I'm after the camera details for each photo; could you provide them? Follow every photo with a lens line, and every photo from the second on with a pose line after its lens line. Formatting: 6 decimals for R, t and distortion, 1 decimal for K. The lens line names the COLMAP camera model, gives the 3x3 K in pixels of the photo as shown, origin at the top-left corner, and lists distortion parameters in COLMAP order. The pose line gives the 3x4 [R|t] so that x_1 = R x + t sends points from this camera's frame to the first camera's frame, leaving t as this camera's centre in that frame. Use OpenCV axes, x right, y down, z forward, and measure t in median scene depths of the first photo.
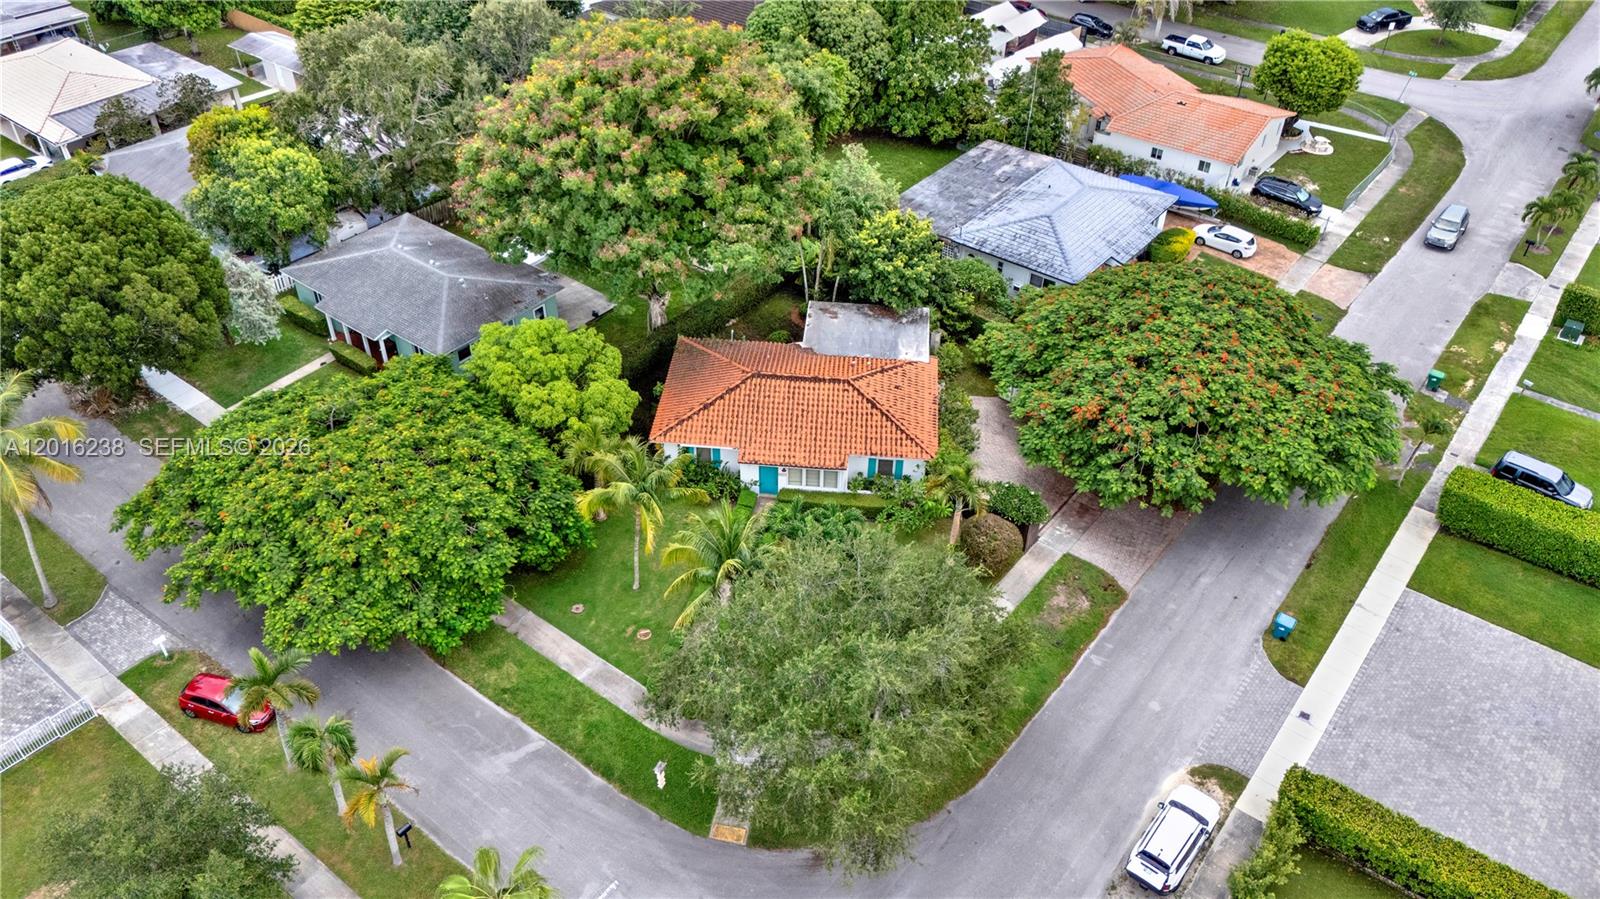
lens RADIAL K [[1200.8, 0, 800.0], [0, 1200.8, 449.5], [0, 0, 1]] dist [0.062959, -0.076743]
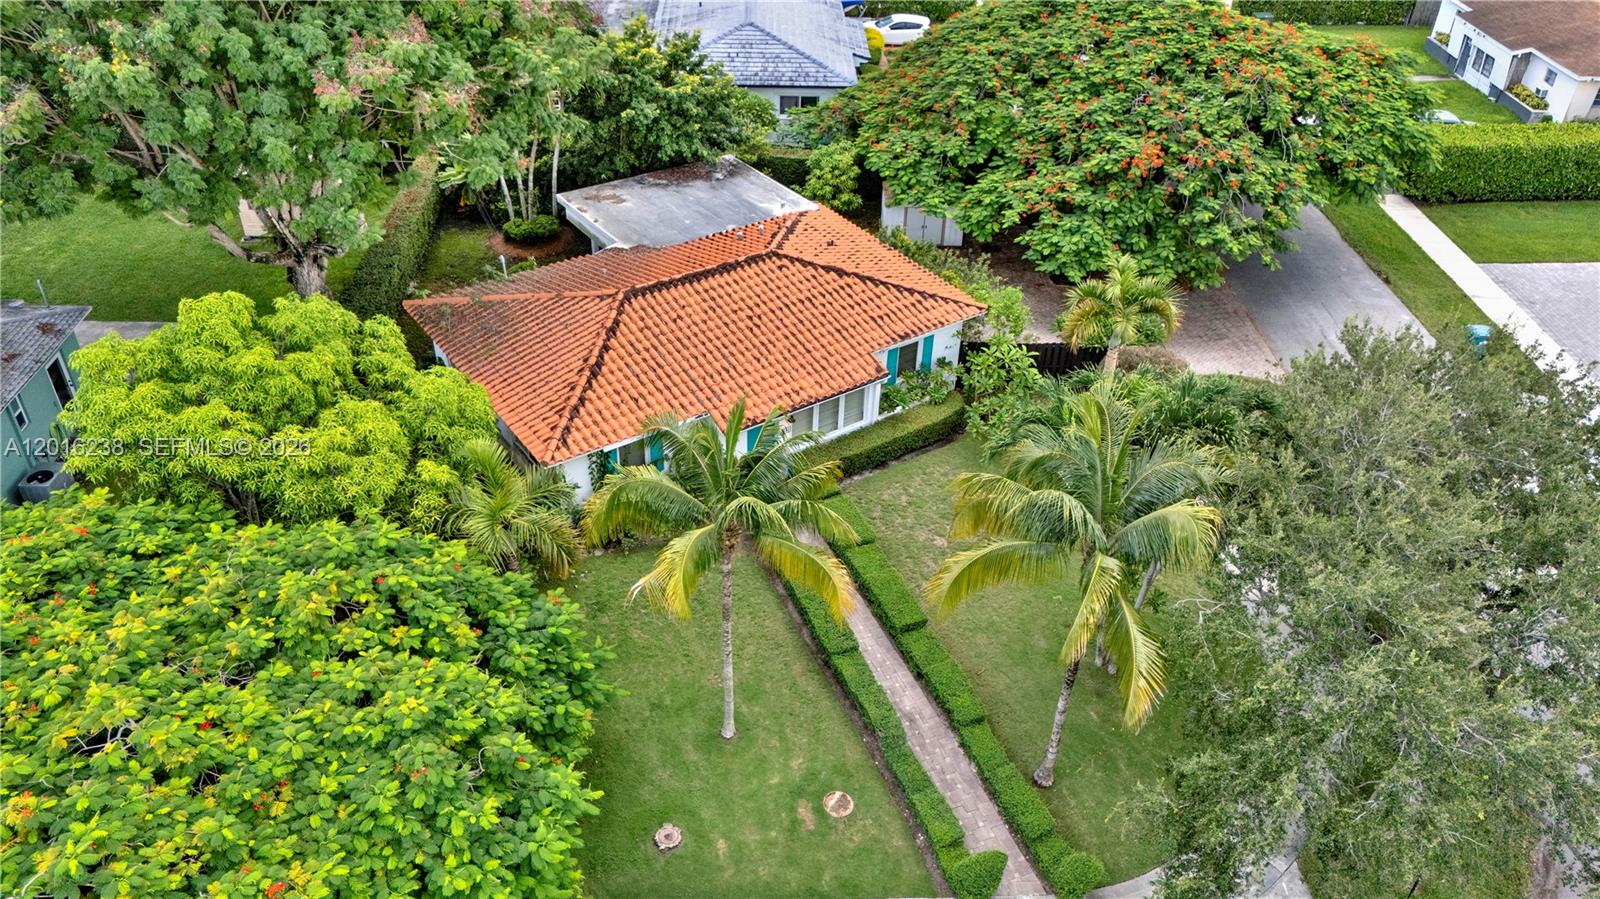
lens RADIAL K [[1205.2, 0, 802.4], [0, 1205.2, 456.6], [0, 0, 1]] dist [0.015008, -0.001692]
pose [[0.769416, -0.375406, 0.516787, -0.284478], [0.391306, 0.916495, 0.083169, -0.010224], [-0.504855, 0.138230, 0.852064, 0.514551]]
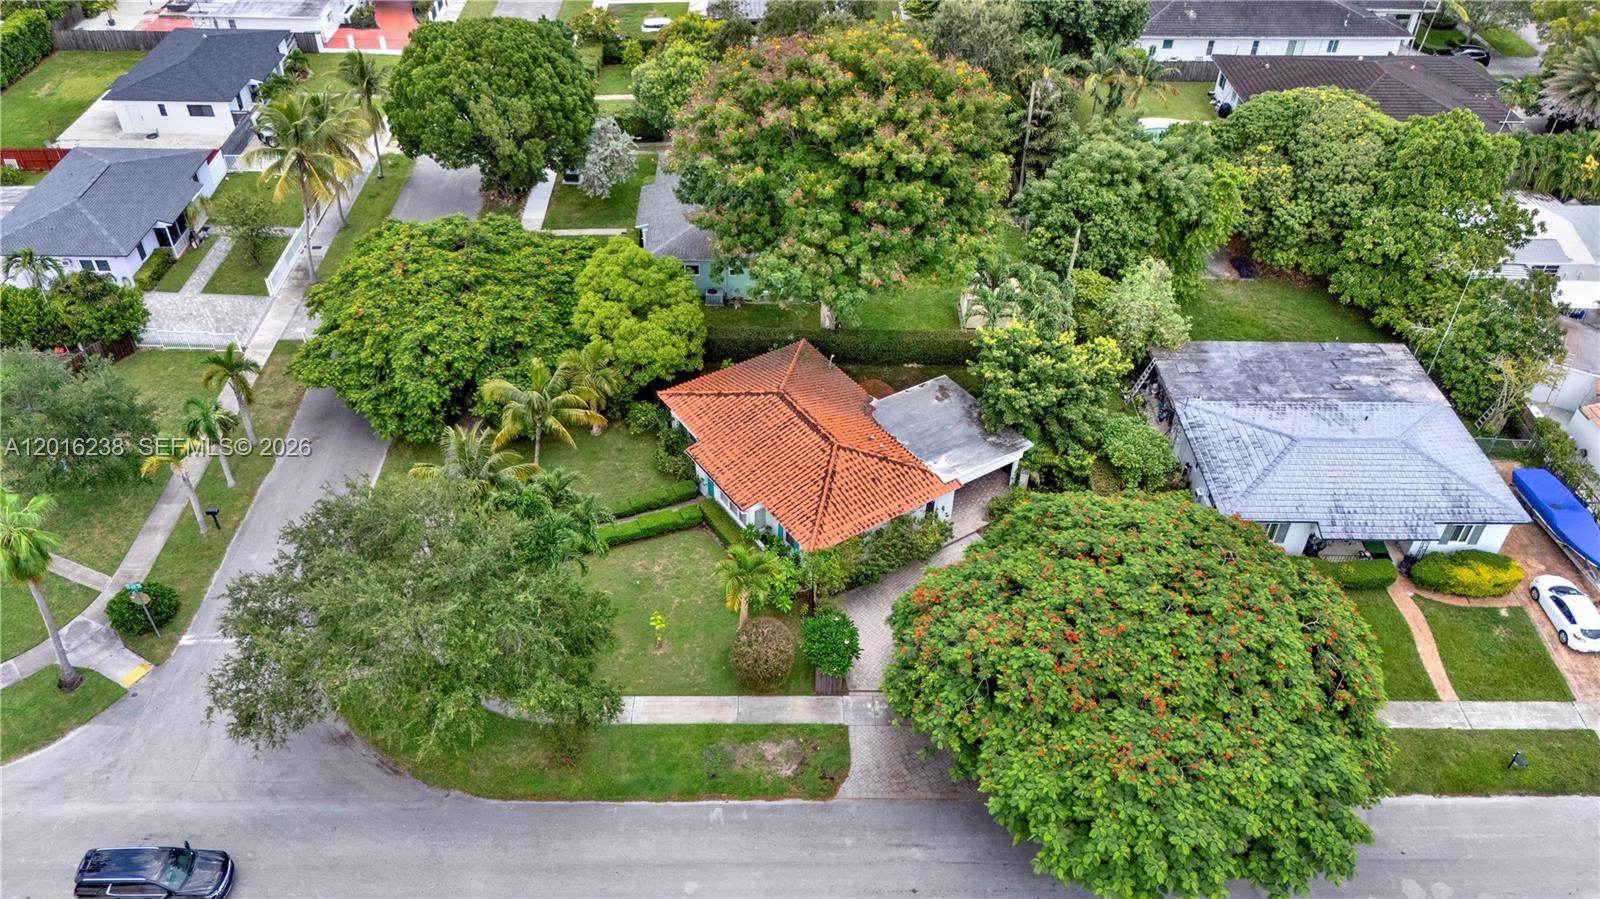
lens RADIAL K [[1200.8, 0, 800.0], [0, 1200.8, 449.5], [0, 0, 1]] dist [0.062959, -0.076743]
pose [[0.624439, 0.493774, -0.605196, 0.593467], [-0.497557, 0.848740, 0.179102, -0.209106], [0.602090, 0.189281, 0.775667, 0.257089]]
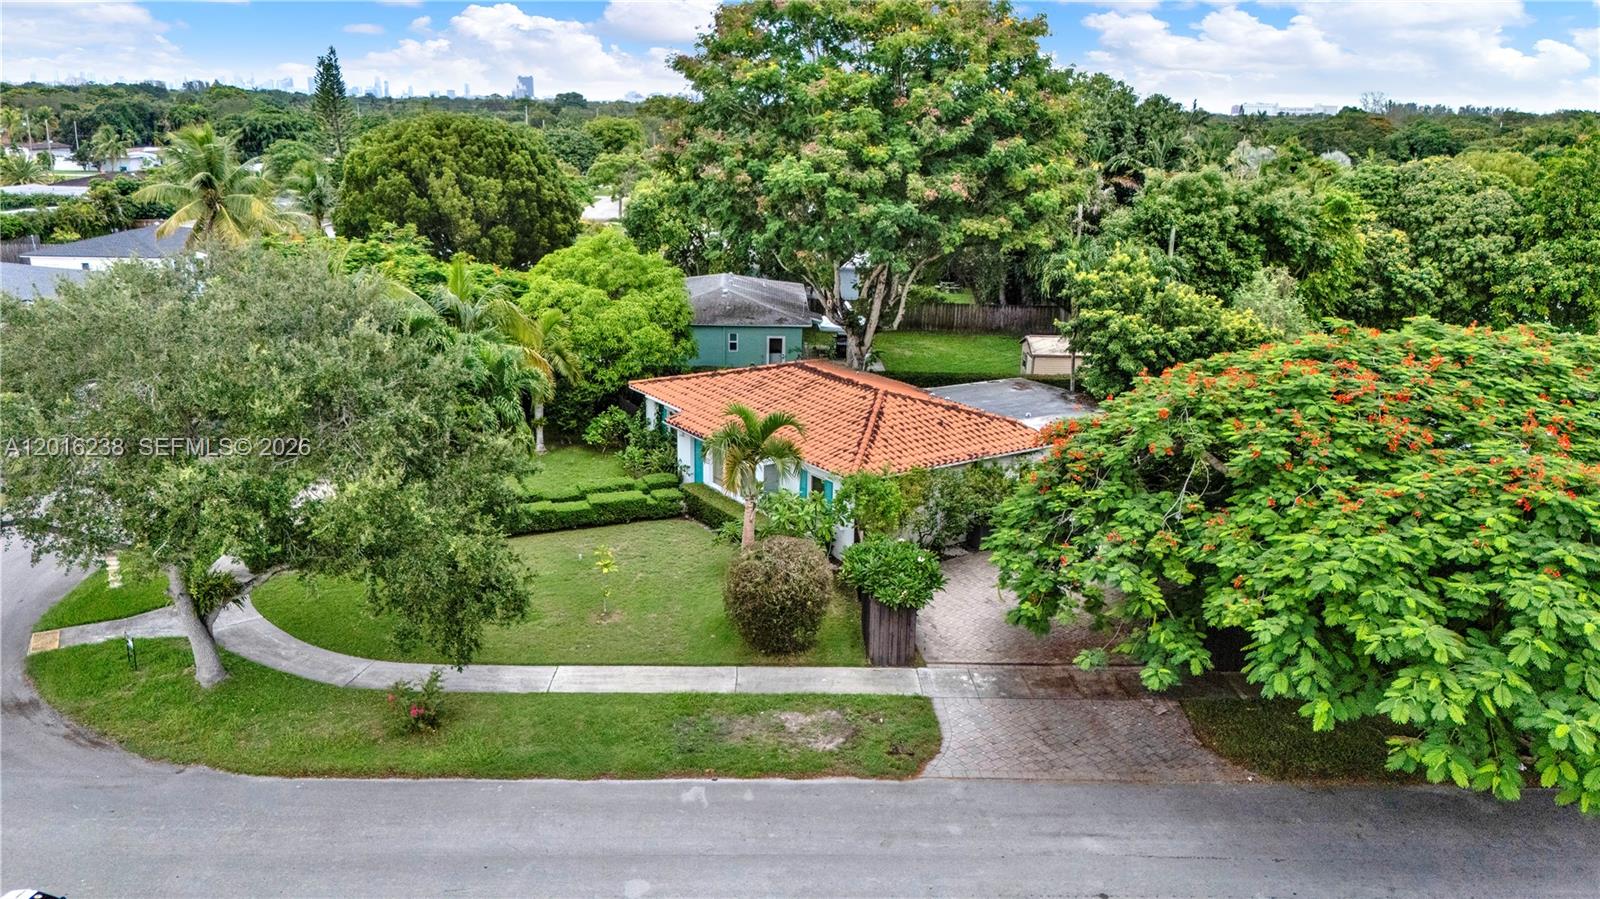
lens RADIAL K [[1193.7, 0, 798.3], [0, 1193.7, 465.3], [0, 0, 1]] dist [0.036328, -0.001841]
pose [[0.628989, 0.216476, -0.746666, 0.503234], [-0.494923, 0.852174, -0.169857, 0.108078], [0.599520, 0.476381, 0.643147, 0.578422]]
